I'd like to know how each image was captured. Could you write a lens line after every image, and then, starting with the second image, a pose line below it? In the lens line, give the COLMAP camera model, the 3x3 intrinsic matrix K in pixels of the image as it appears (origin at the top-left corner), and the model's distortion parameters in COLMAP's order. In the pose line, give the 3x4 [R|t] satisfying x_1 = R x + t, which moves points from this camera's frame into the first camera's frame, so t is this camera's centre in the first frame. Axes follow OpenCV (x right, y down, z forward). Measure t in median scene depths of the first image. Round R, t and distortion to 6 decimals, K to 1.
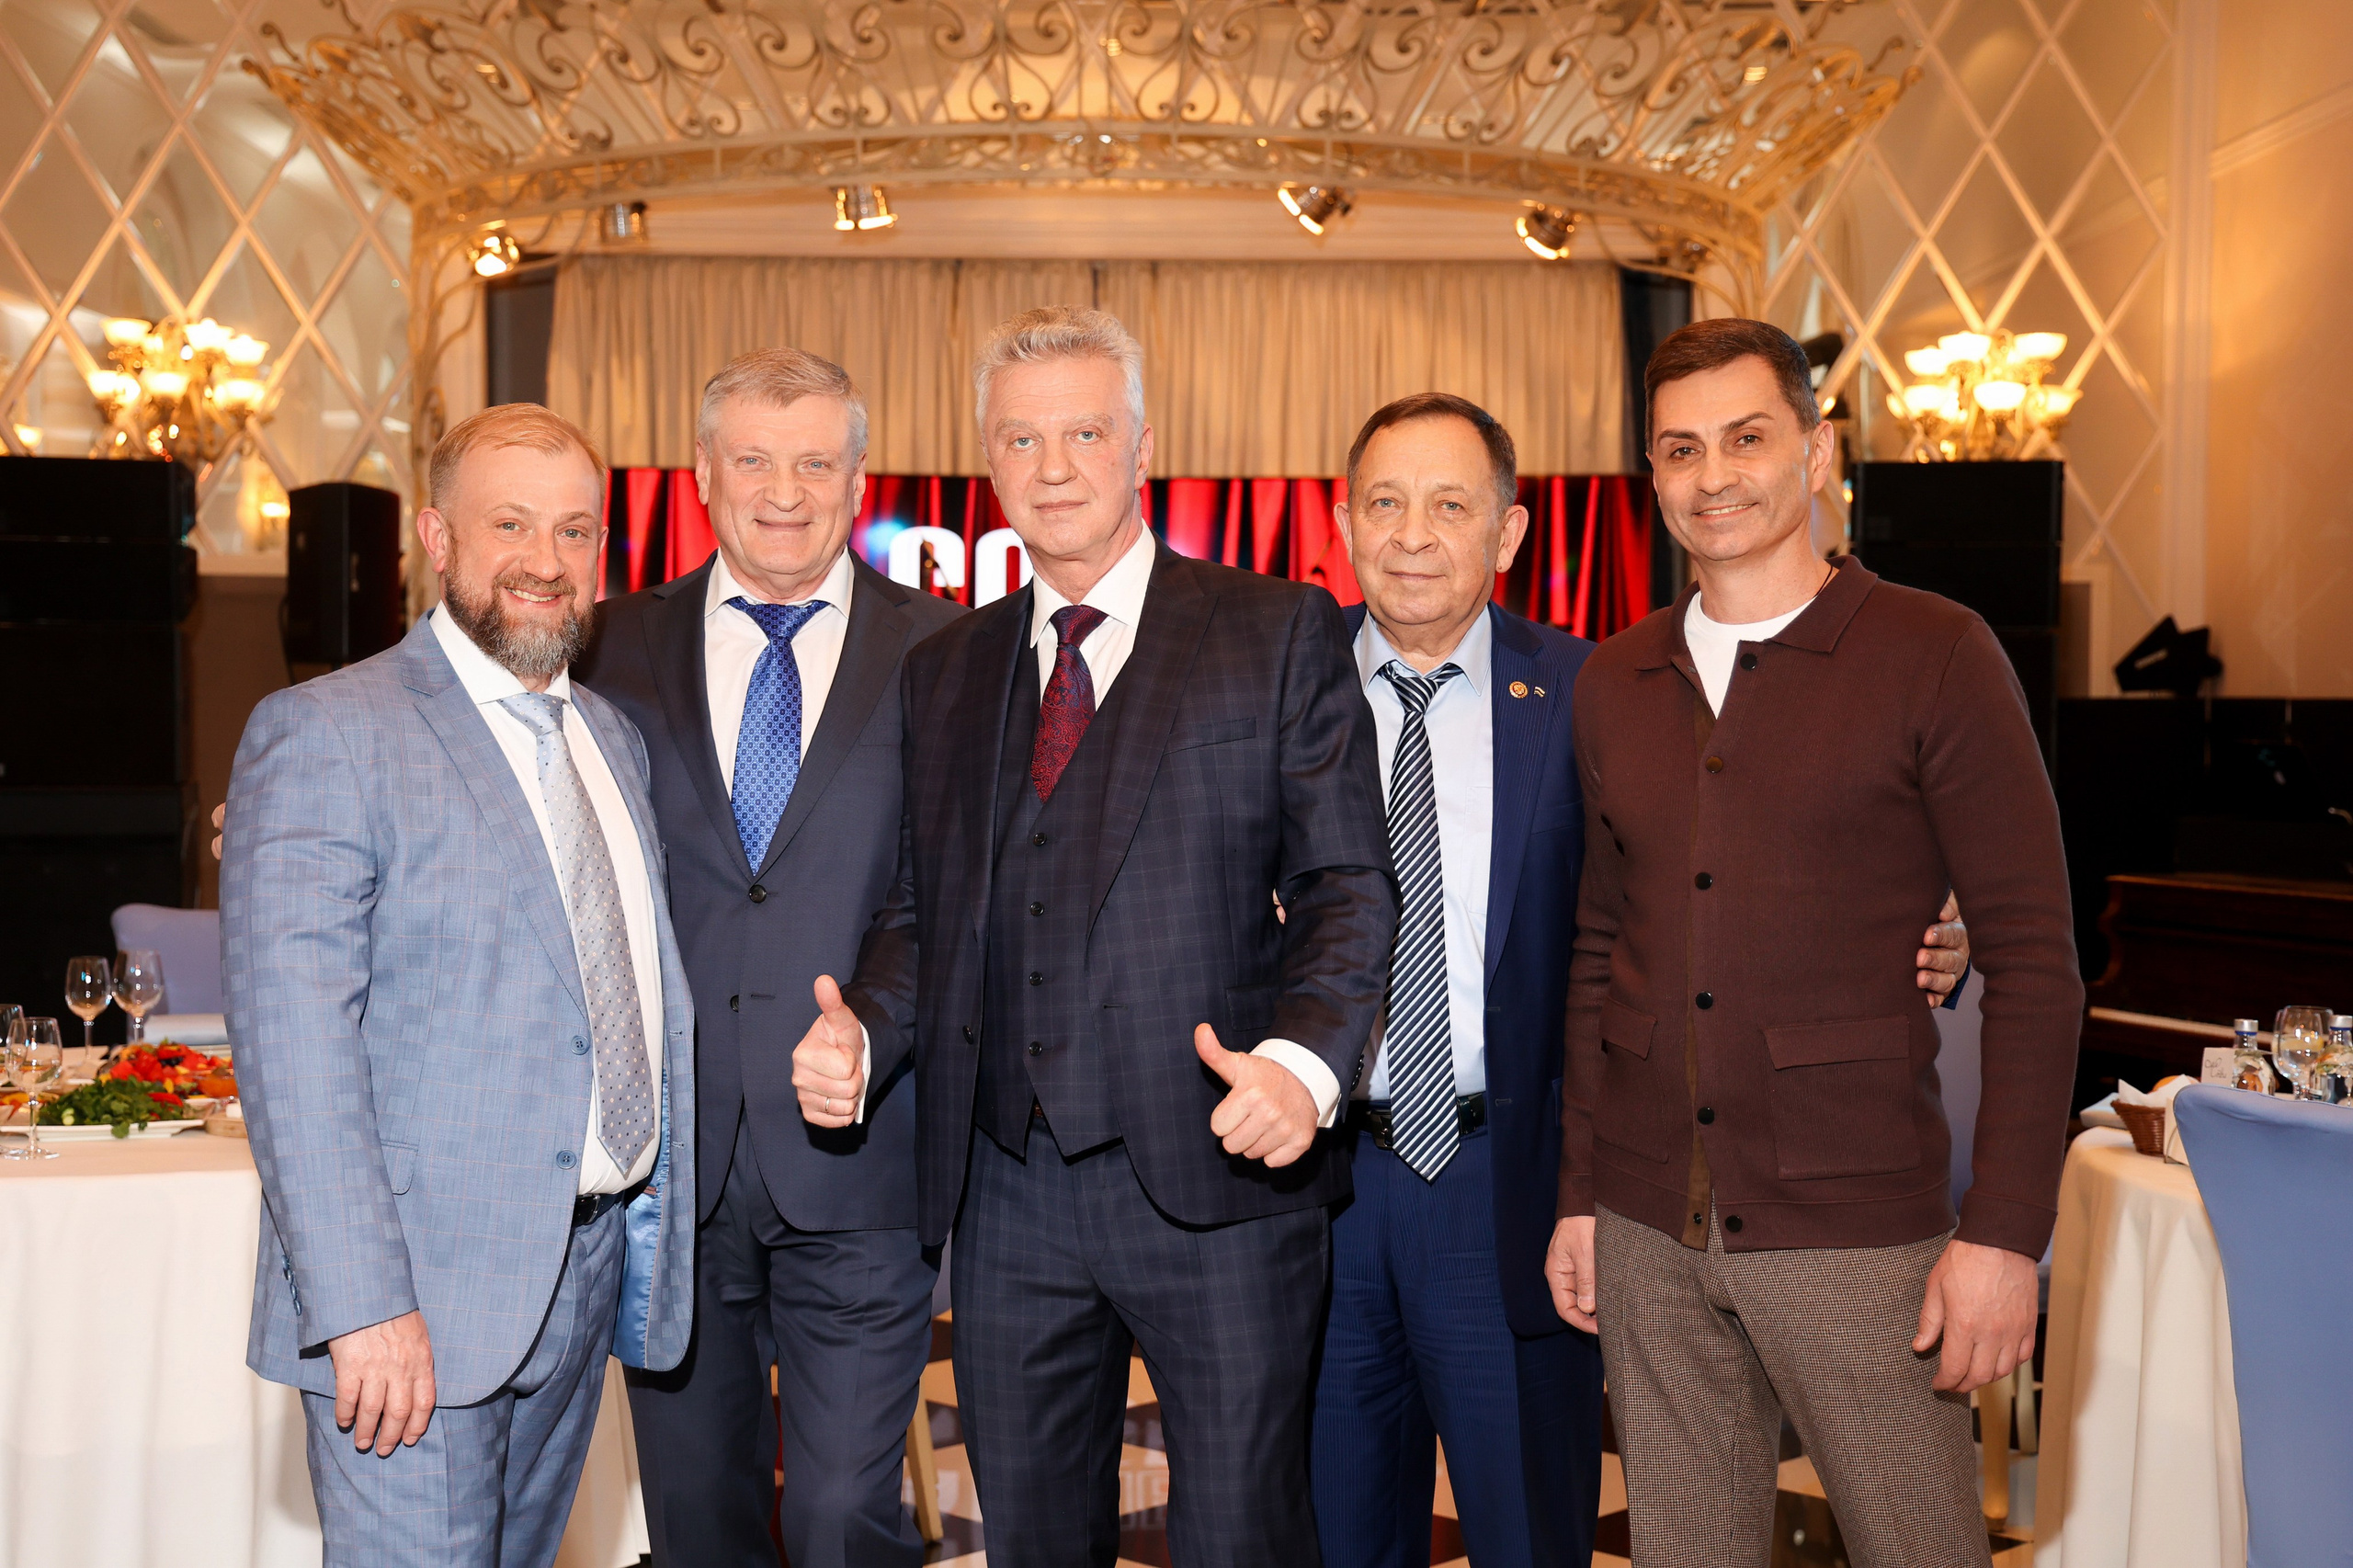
lens RADIAL K [[3328.3, 0, 1176.5], [0, 3328.3, 784.0], [0, 0, 1]] dist [0.101975, 0.611589]
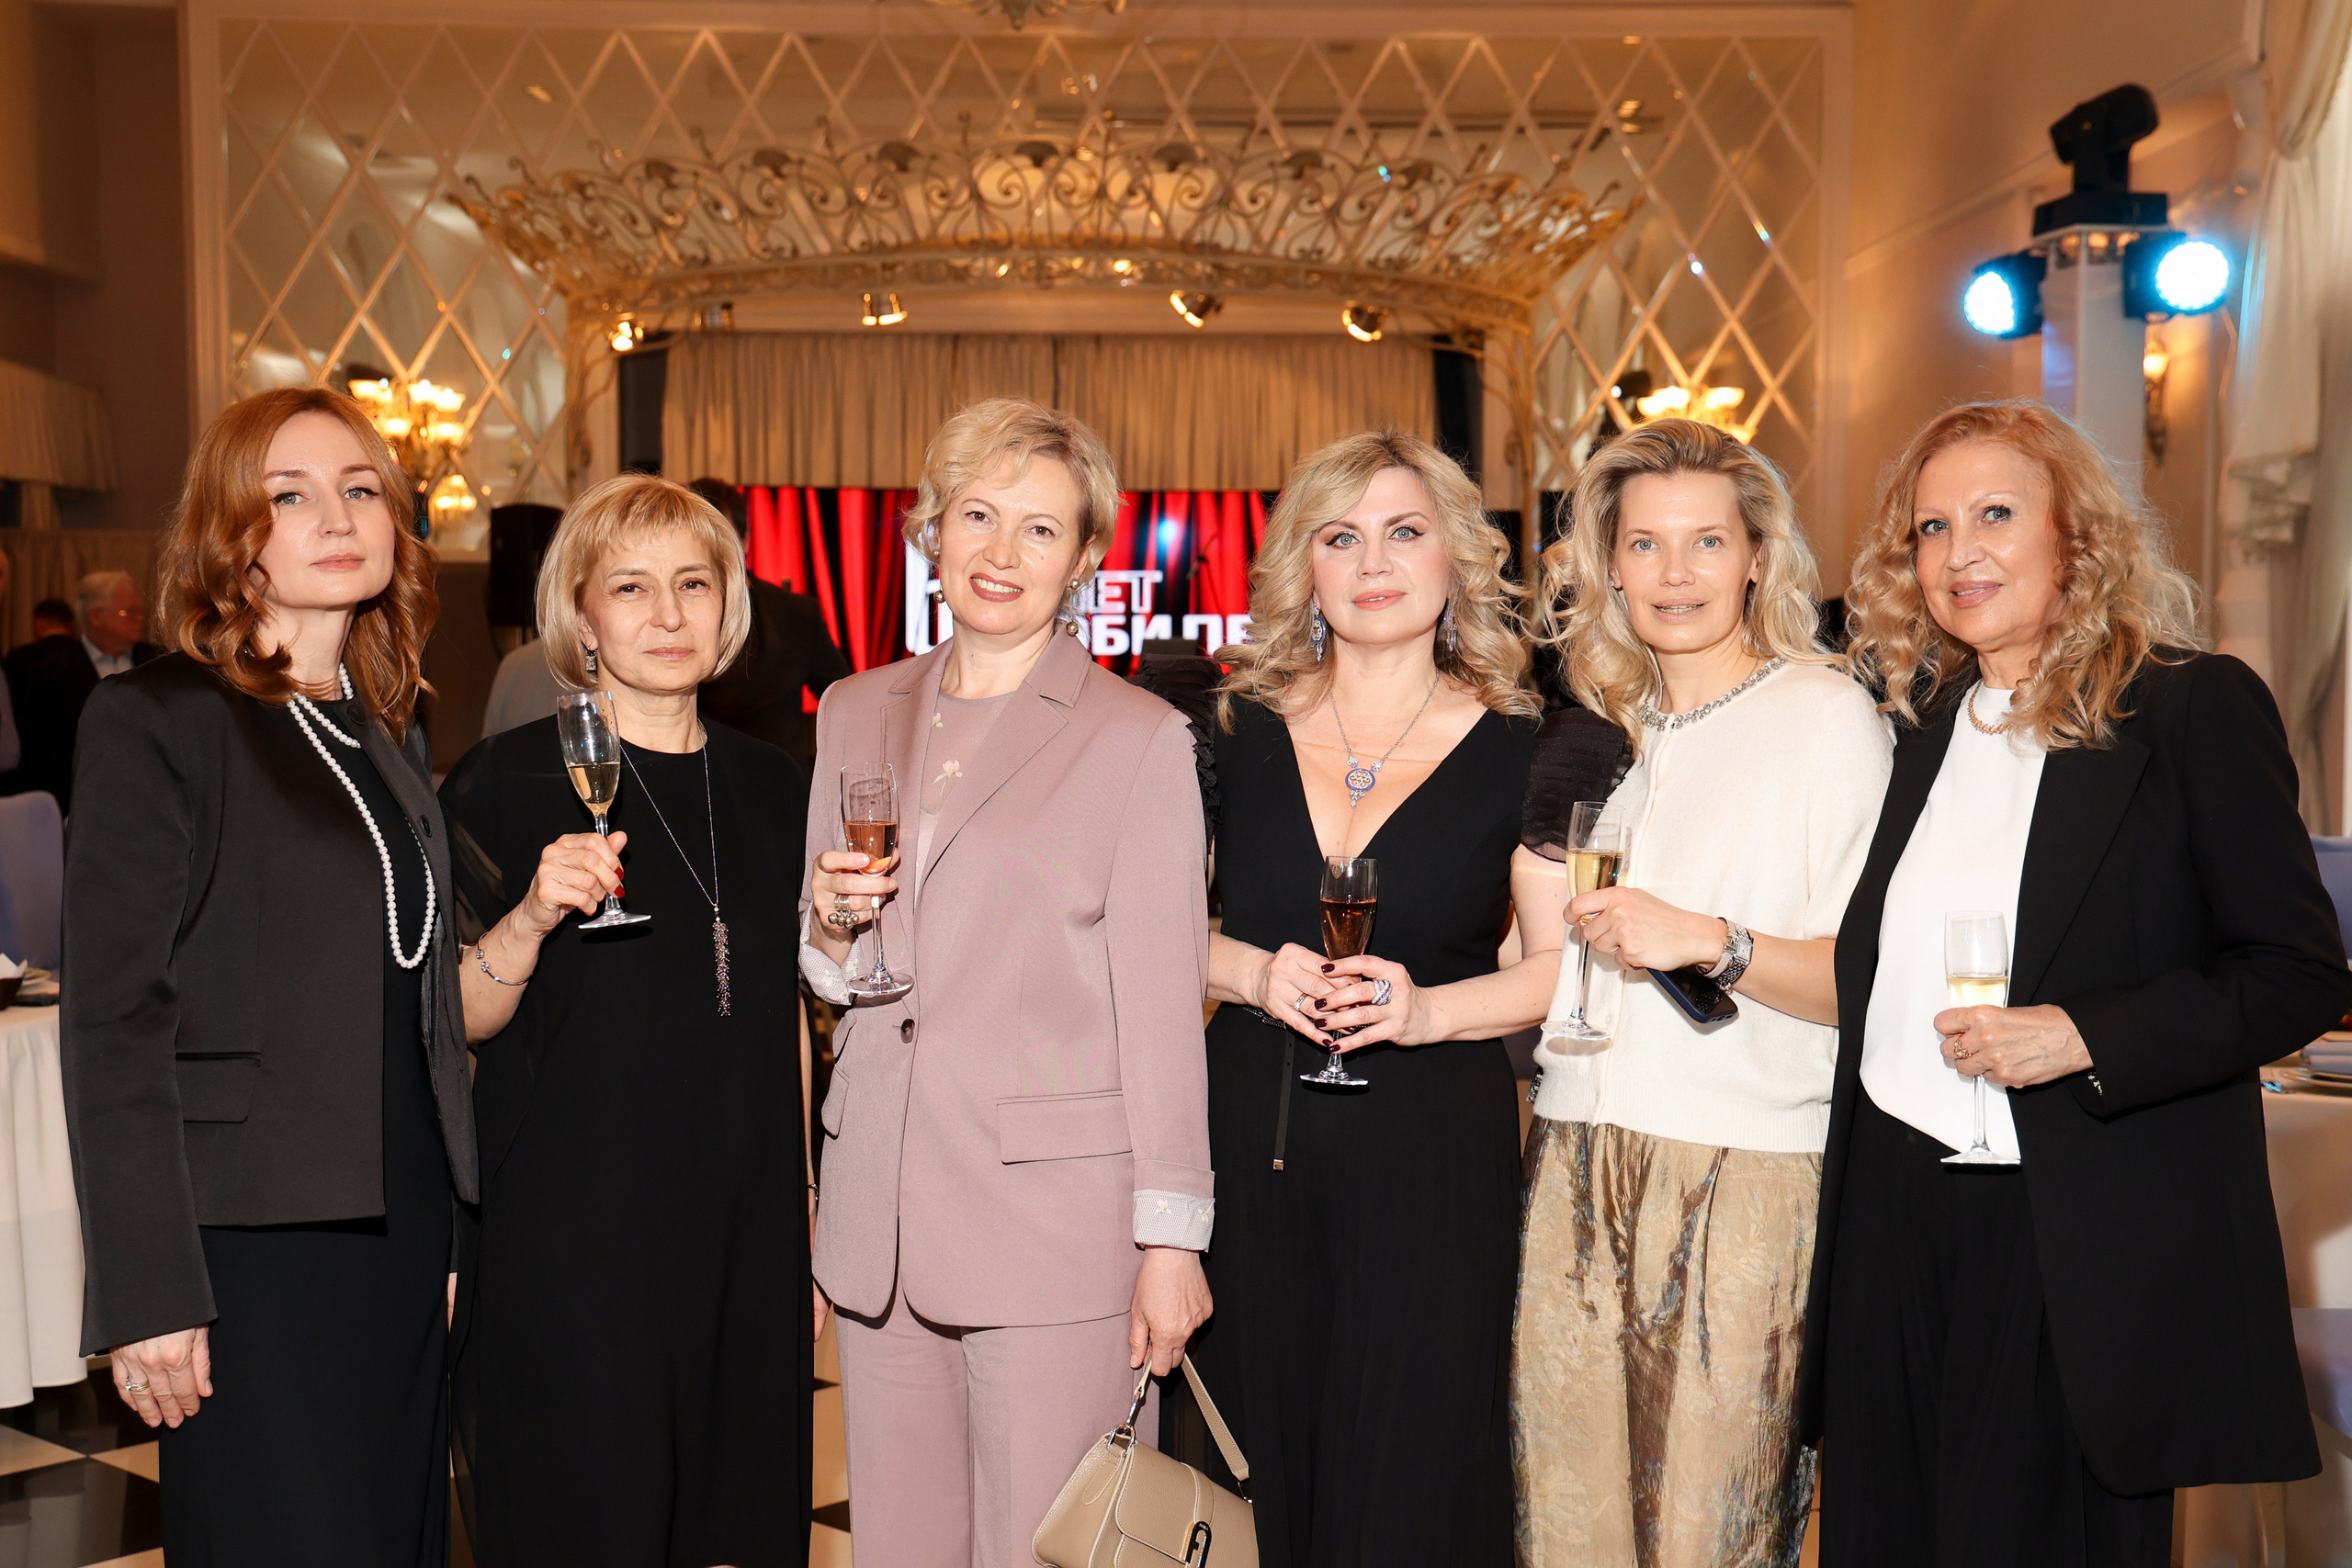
lens RADIAL K [[2916.4, 0, 1176.0], [0, 2916.4, 784.0], [0, 0, 1]] dist [0.121326, 0.083278]
pose [[0.999960, -0.001055, -0.008905, 0.038371], [0.001243, 0.999775, 0.021194, 0.005113], [0.008881, -0.021204, 0.999736, -0.232527]]
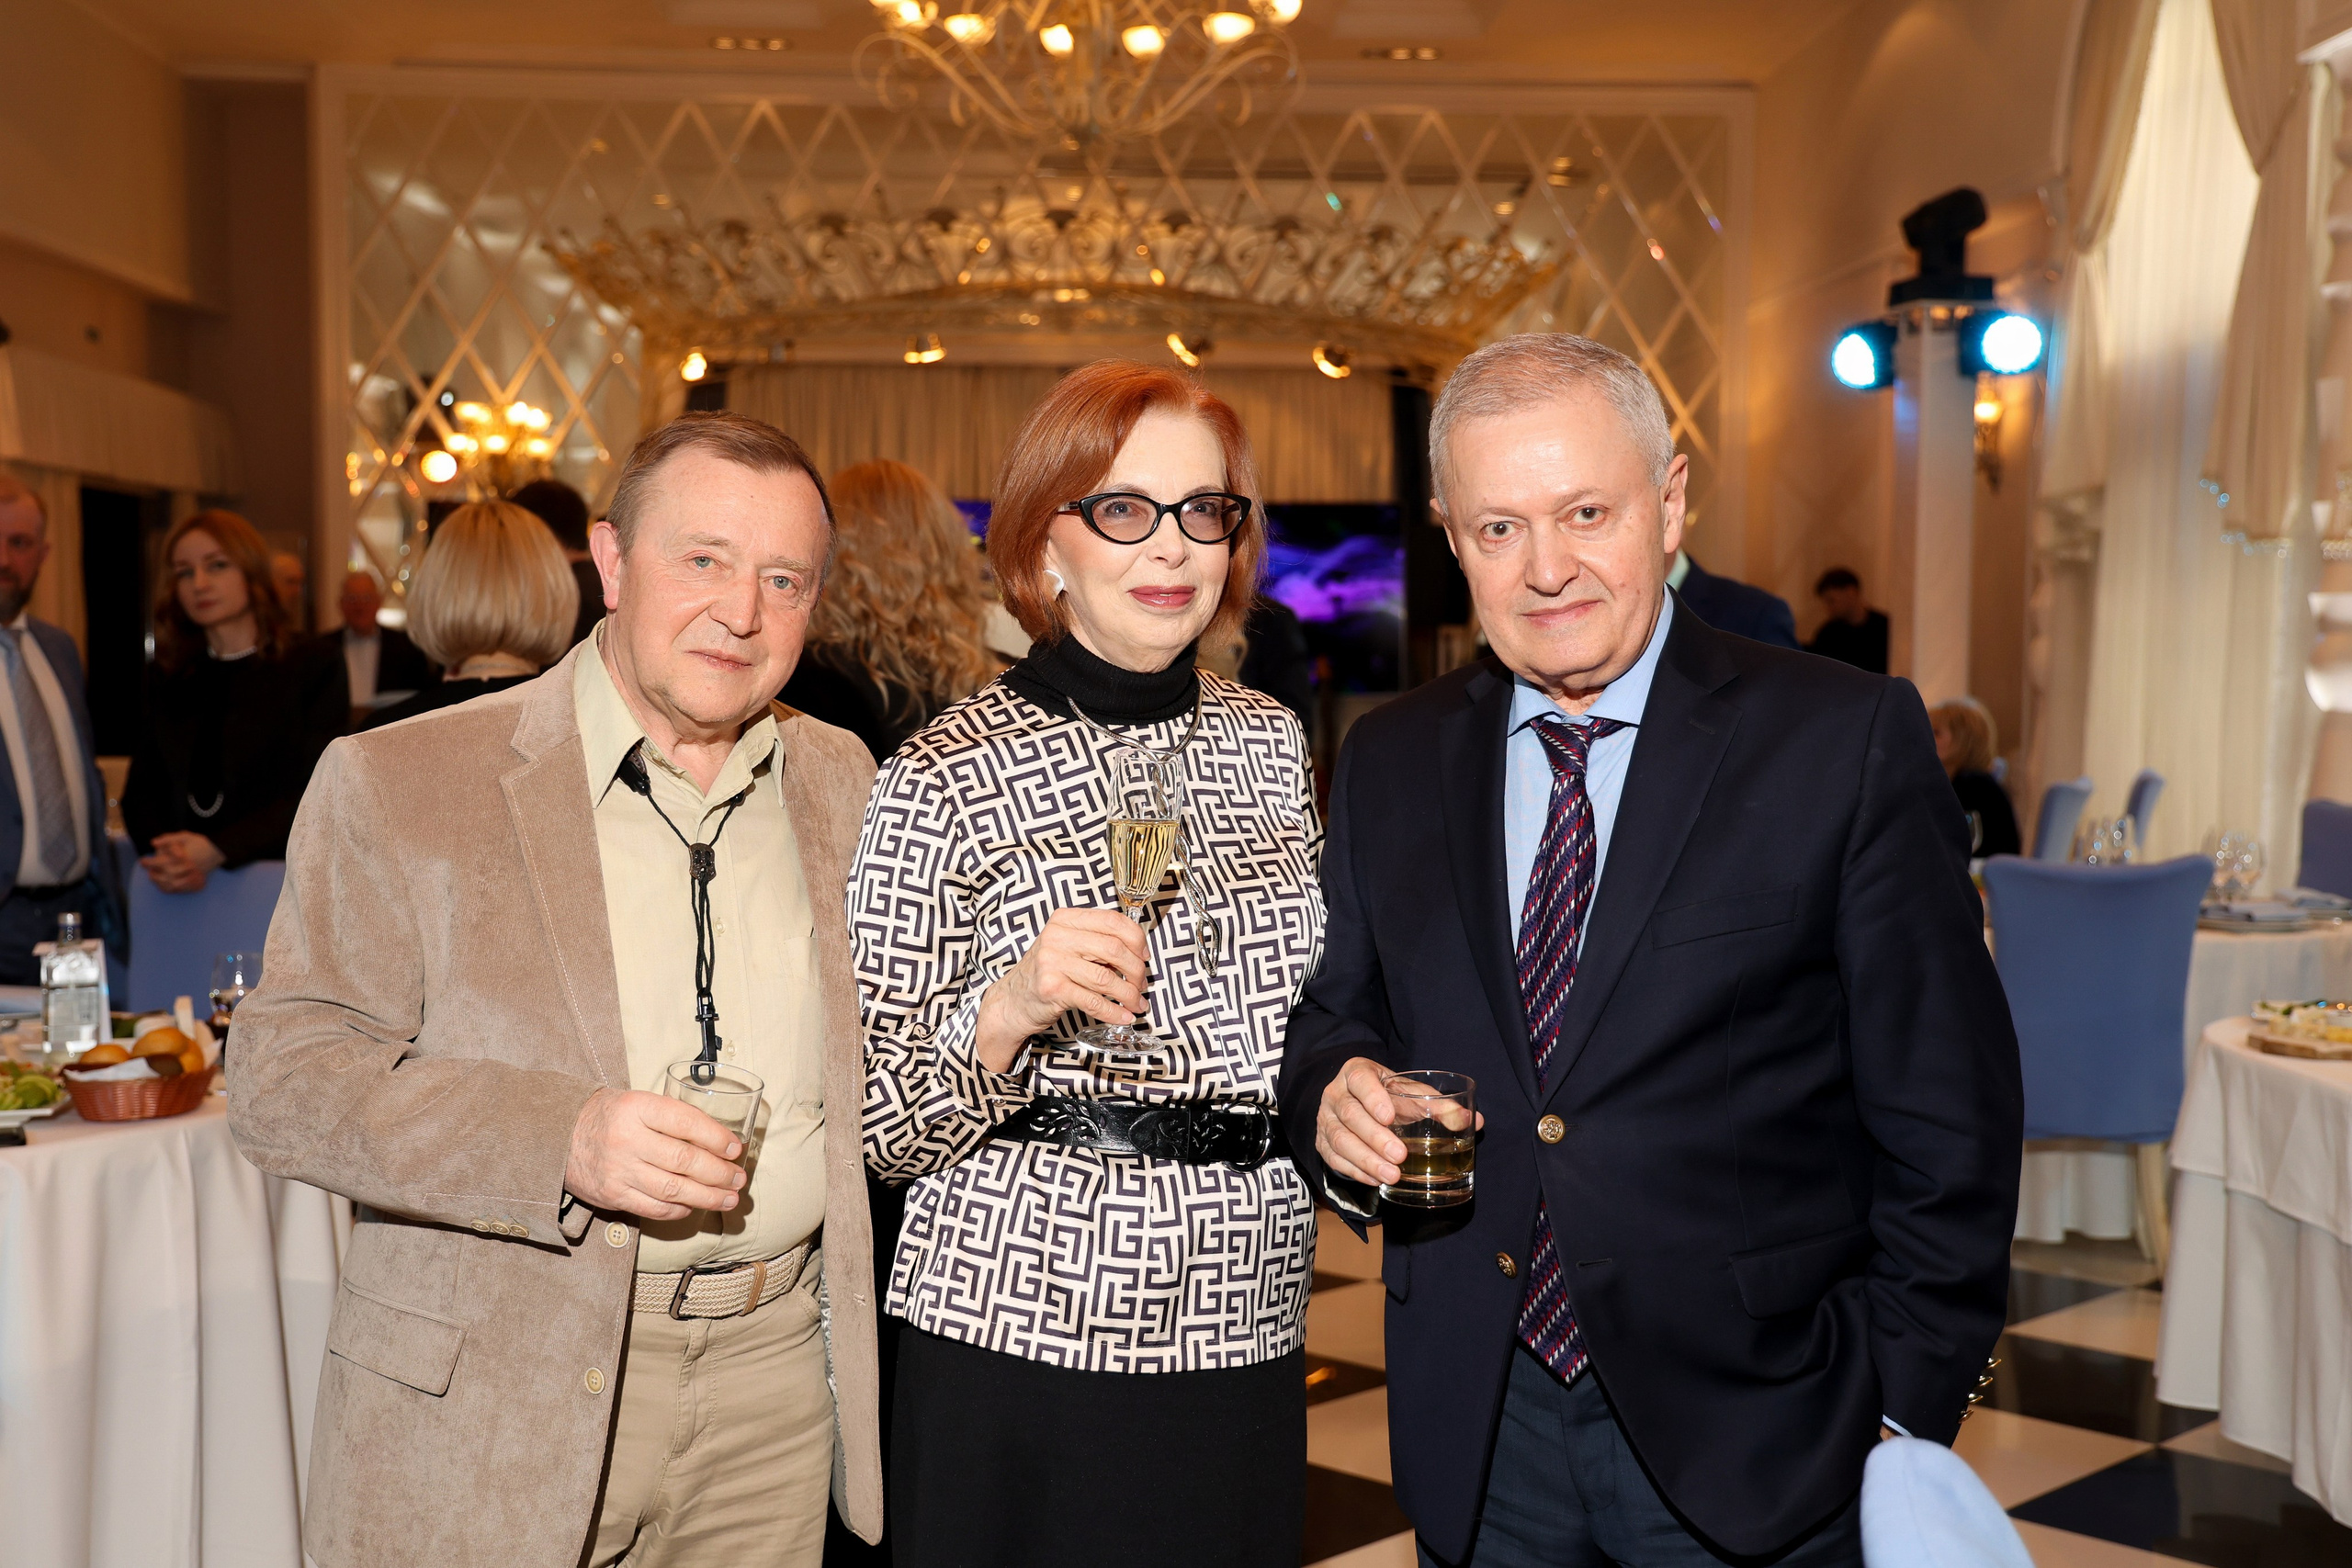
lens RADIAL K [[2829.0, 0, 1137.6], [0, 2829.0, 784.0], [0, 0, 1]] dist [0.125002, 0.013734]
pose [[0.999986, 0.003993, -0.003529, 0.017804], [-0.003895, 0.999619, 0.027332, 0.007202], [0.003637, -0.027318, 0.999620, -0.384393]]
